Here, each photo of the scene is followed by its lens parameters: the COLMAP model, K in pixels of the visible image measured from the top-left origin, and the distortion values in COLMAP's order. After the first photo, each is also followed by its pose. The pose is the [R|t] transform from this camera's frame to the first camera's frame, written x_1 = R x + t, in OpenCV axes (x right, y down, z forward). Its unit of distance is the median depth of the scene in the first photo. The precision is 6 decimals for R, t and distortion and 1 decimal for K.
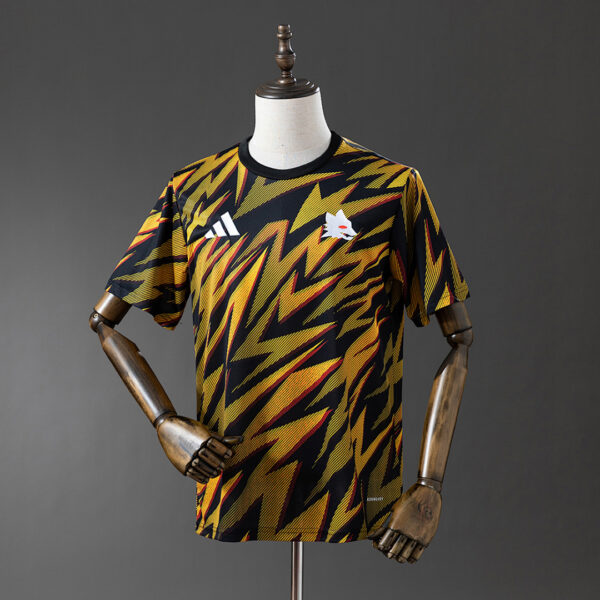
lens RADIAL K [[1664.9, 0, 299.8], [0, 1664.9, 299.2], [0, 0, 1]] dist [-0.050696, 0.000000]
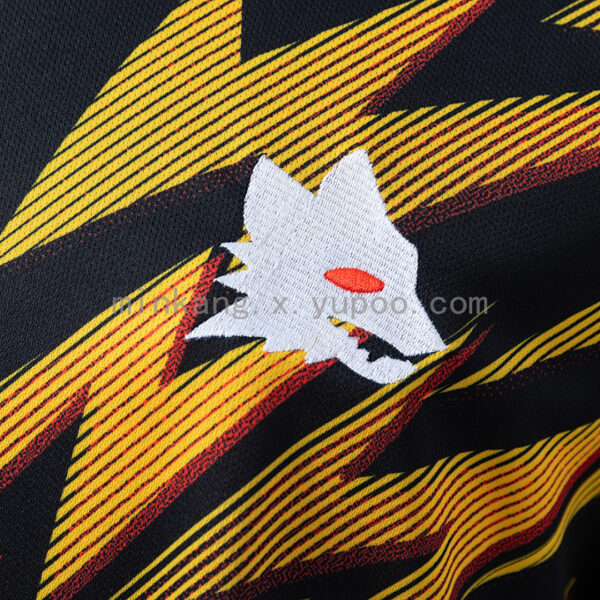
lens RADIAL K [[1664.9, 0, 301.2], [0, 1664.9, 296.6], [0, 0, 1]] dist [-0.050696, 0.000000]
pose [[0.989074, 0.143369, -0.034312, 0.026170], [-0.136589, 0.978811, 0.152552, -0.062610], [0.055456, -0.146199, 0.987700, 0.851366]]
